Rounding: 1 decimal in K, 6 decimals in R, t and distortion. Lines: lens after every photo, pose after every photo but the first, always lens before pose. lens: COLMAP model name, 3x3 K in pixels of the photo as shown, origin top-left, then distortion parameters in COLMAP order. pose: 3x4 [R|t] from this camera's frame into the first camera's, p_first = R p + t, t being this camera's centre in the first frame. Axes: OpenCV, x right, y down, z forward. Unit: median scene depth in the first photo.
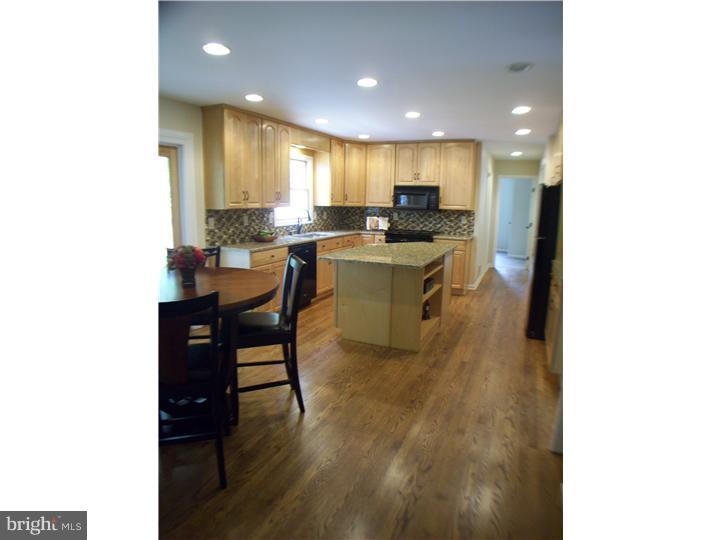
lens RADIAL K [[382.8, 0, 360.0], [0, 382.8, 270.0], [0, 0, 1]] dist [0.000462, 0.000453]
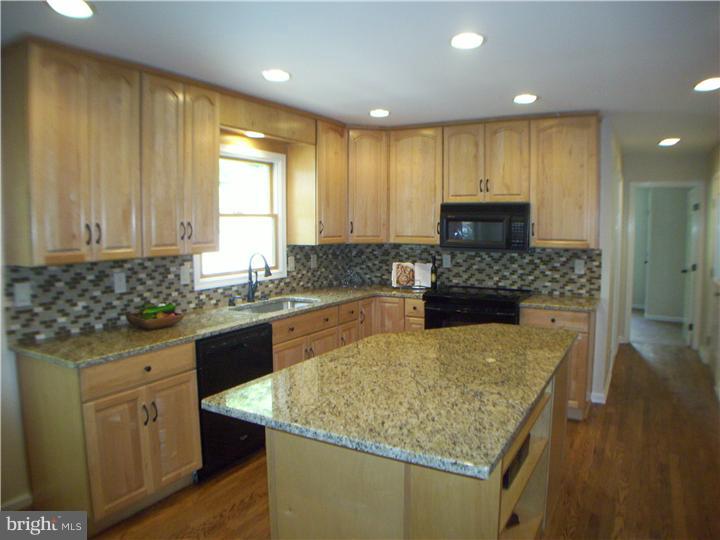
lens RADIAL K [[520.9, 0, 360.0], [0, 520.9, 270.0], [0, 0, 1]] dist [-0.033709, 0.001644]
pose [[0.994442, -0.010317, -0.104779, 0.054304], [0.000260, 0.995425, -0.095545, -0.064364], [0.105285, 0.094987, 0.989895, 0.300037]]
